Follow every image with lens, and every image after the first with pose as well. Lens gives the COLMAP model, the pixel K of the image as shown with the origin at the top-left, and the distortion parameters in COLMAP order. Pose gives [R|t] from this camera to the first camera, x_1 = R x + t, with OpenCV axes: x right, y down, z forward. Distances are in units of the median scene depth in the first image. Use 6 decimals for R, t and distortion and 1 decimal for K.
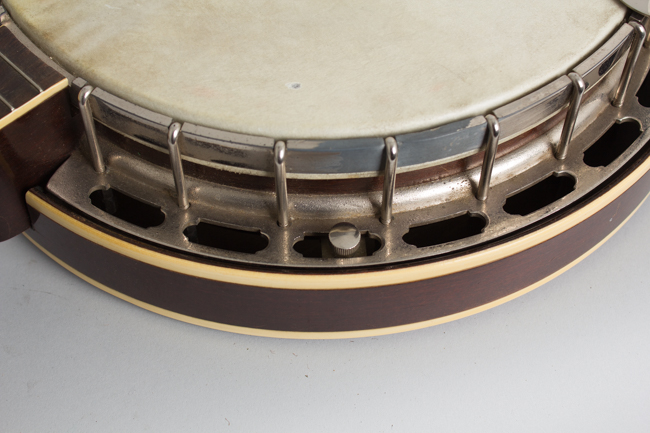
lens RADIAL K [[1005.8, 0, 325.0], [0, 1005.8, 216.5], [0, 0, 1]] dist [-0.050281, -0.009275]
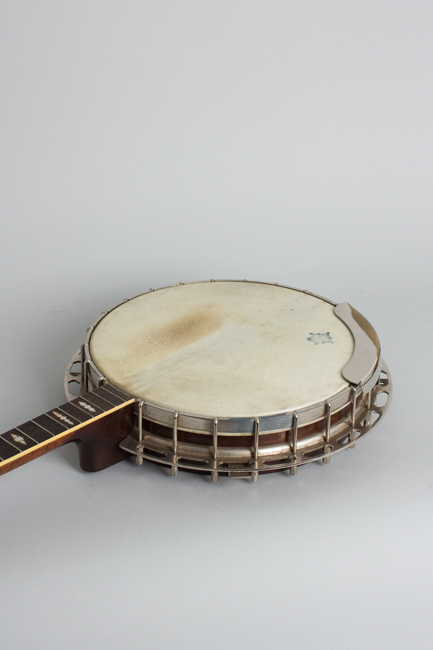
lens RADIAL K [[995.0, 0, 216.5], [0, 995.0, 325.0], [0, 0, 1]] dist [0.001541, 0.000801]
pose [[0.999842, 0.017563, 0.002734, -0.051049], [-0.014601, 0.899242, -0.437208, 0.812727], [-0.010137, 0.437099, 0.899356, -1.413295]]
